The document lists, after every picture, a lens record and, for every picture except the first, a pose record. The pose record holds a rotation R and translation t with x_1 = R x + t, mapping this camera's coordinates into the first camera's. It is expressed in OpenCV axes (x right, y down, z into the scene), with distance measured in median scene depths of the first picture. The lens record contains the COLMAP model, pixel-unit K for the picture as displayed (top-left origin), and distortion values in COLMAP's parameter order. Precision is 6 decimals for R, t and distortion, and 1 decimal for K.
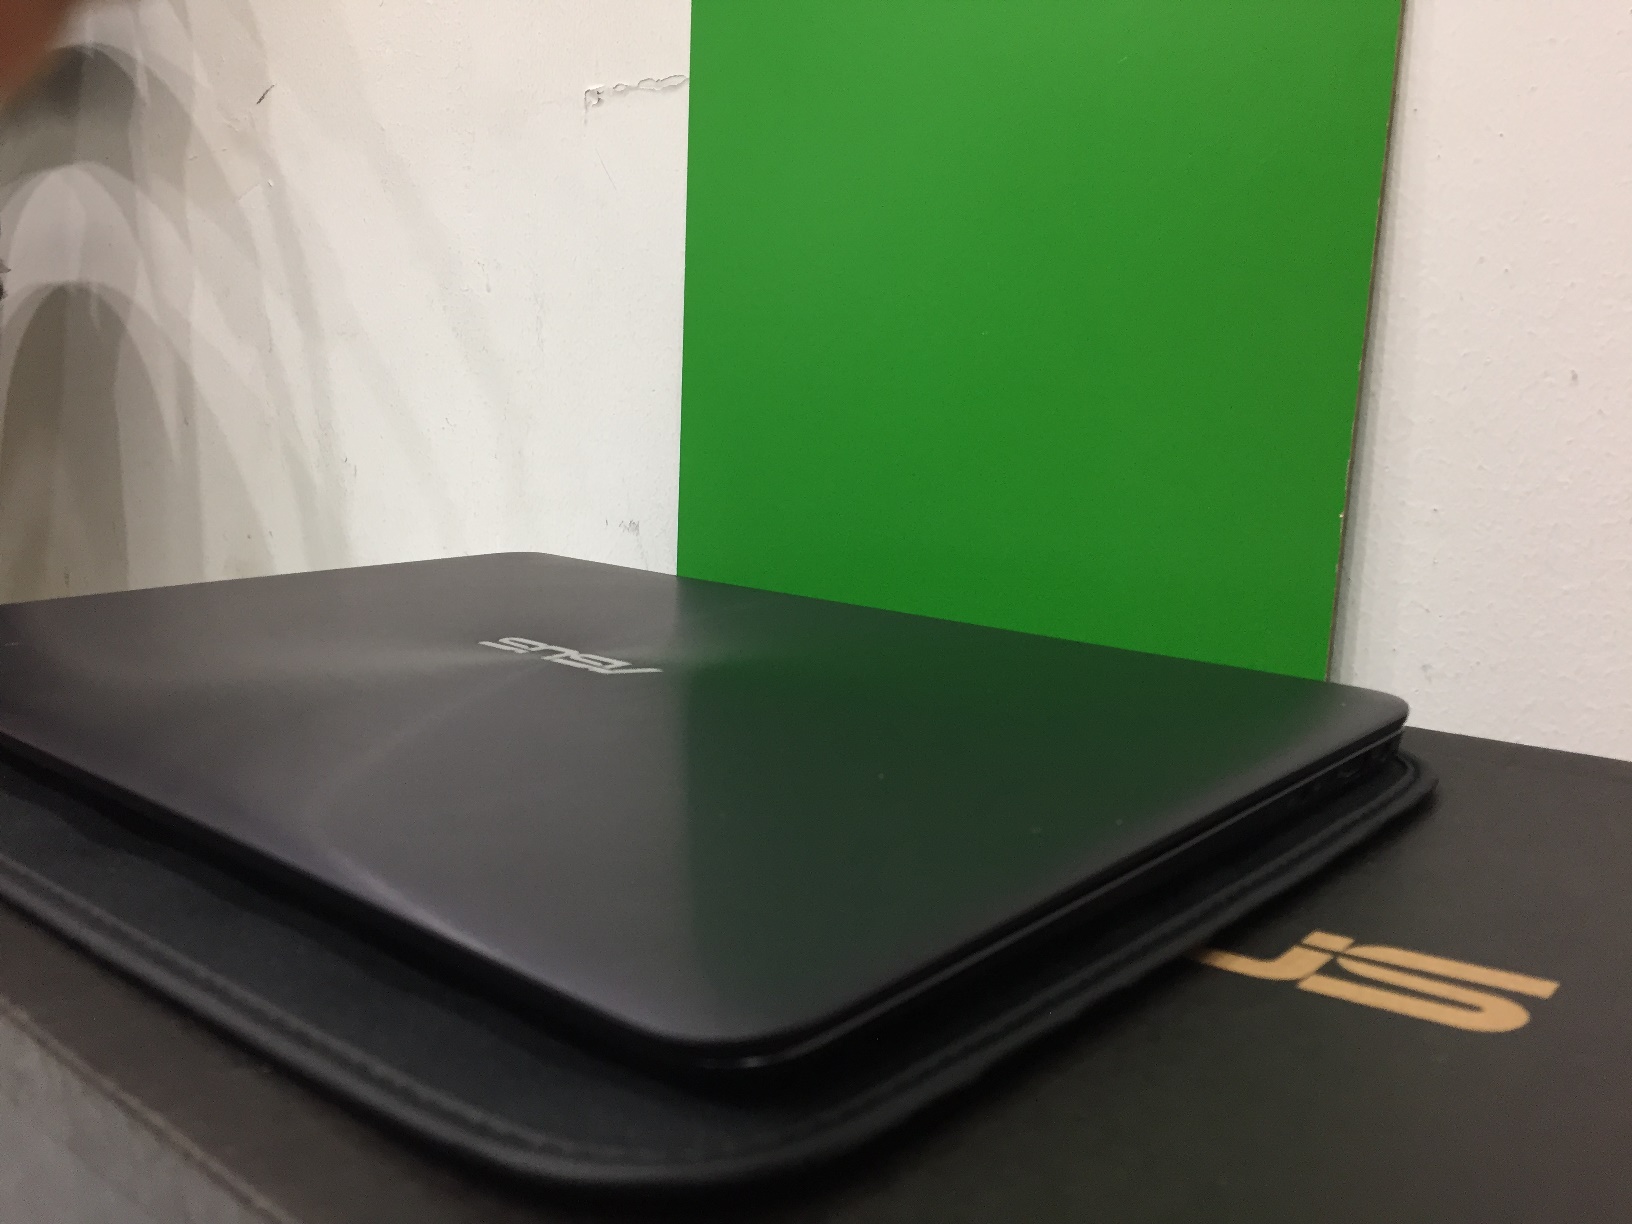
lens RADIAL K [[1422.7, 0, 813.5], [0, 1422.7, 609.7], [0, 0, 1]] dist [0.035301, -0.090504]
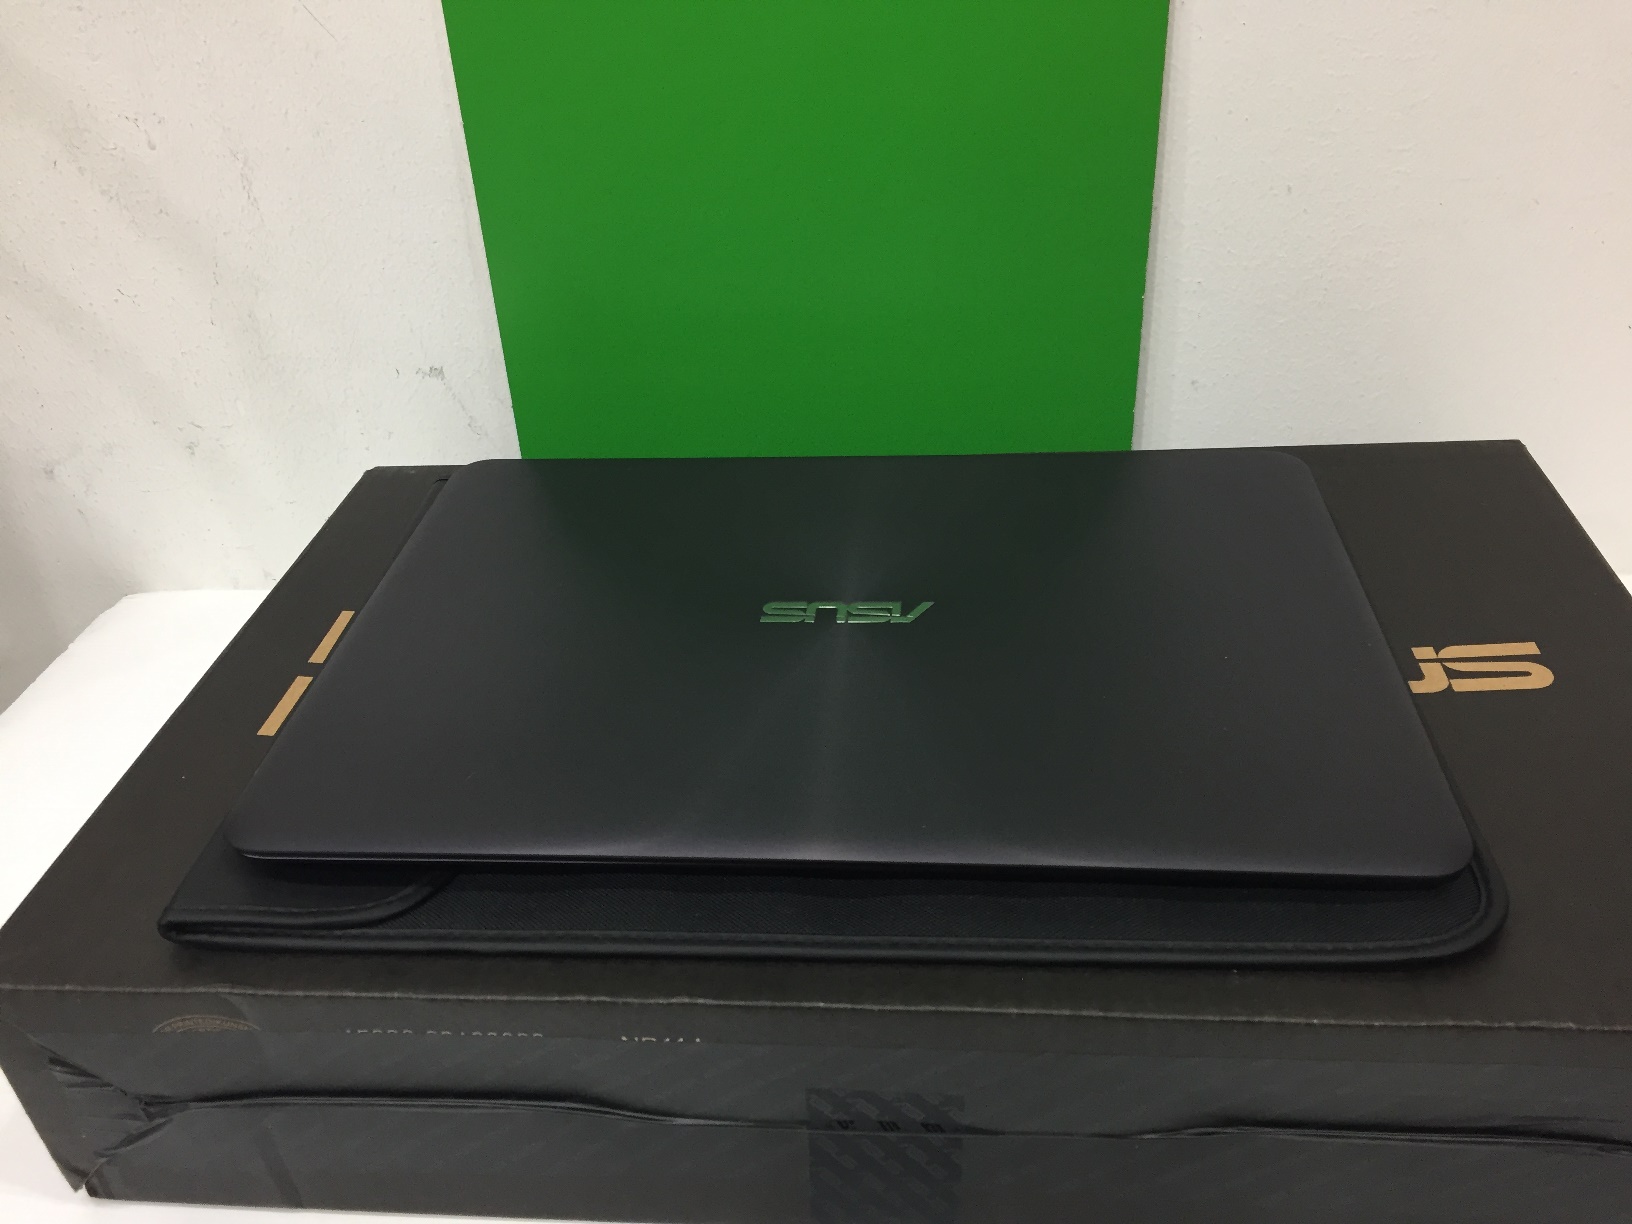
lens RADIAL K [[1422.7, 0, 809.8], [0, 1422.7, 608.5], [0, 0, 1]] dist [0.035301, -0.090504]
pose [[0.808023, -0.367248, 0.460681, -0.689721], [0.170181, 0.894102, 0.414271, -0.443737], [-0.564036, -0.256341, 0.784954, -0.022378]]
